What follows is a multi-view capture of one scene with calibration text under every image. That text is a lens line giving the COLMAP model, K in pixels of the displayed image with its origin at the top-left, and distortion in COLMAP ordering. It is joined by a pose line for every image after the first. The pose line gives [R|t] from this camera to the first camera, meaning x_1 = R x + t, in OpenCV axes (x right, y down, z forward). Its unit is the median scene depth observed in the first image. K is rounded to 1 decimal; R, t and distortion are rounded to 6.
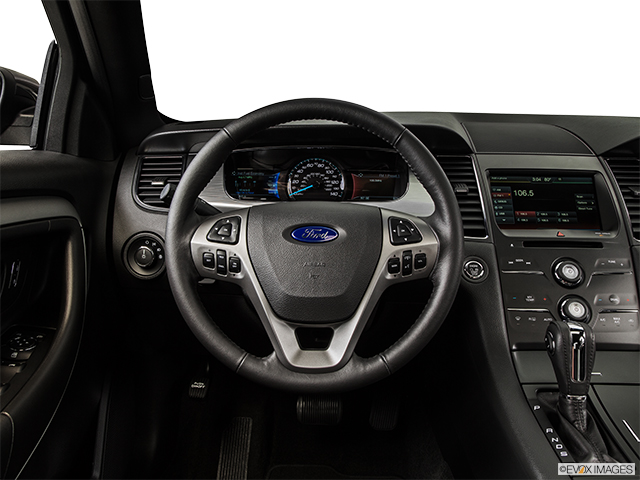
lens RADIAL K [[606.2, 0, 314.4], [0, 606.2, 230.8], [0, 0, 1]] dist [-0.042280, 0.000000]
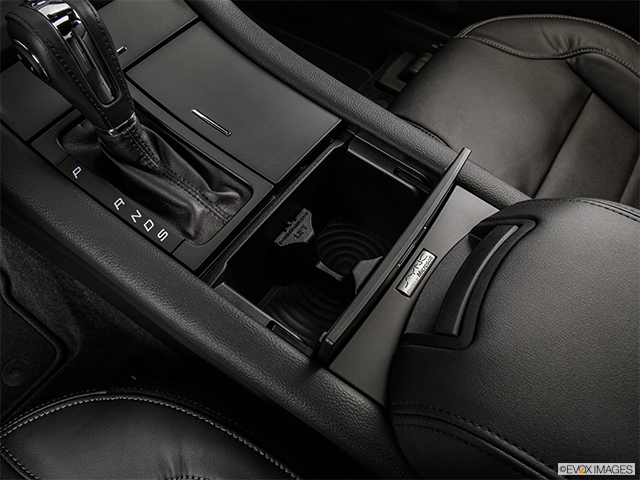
lens RADIAL K [[503.9, 0, 320.4], [0, 503.9, 240.2], [0, 0, 1]] dist [-0.040854, -0.007229]
pose [[0.590032, -0.685594, 0.426407, 0.217507], [0.161579, 0.617723, 0.769617, -0.000899], [-0.791046, -0.385200, 0.475254, 0.468507]]
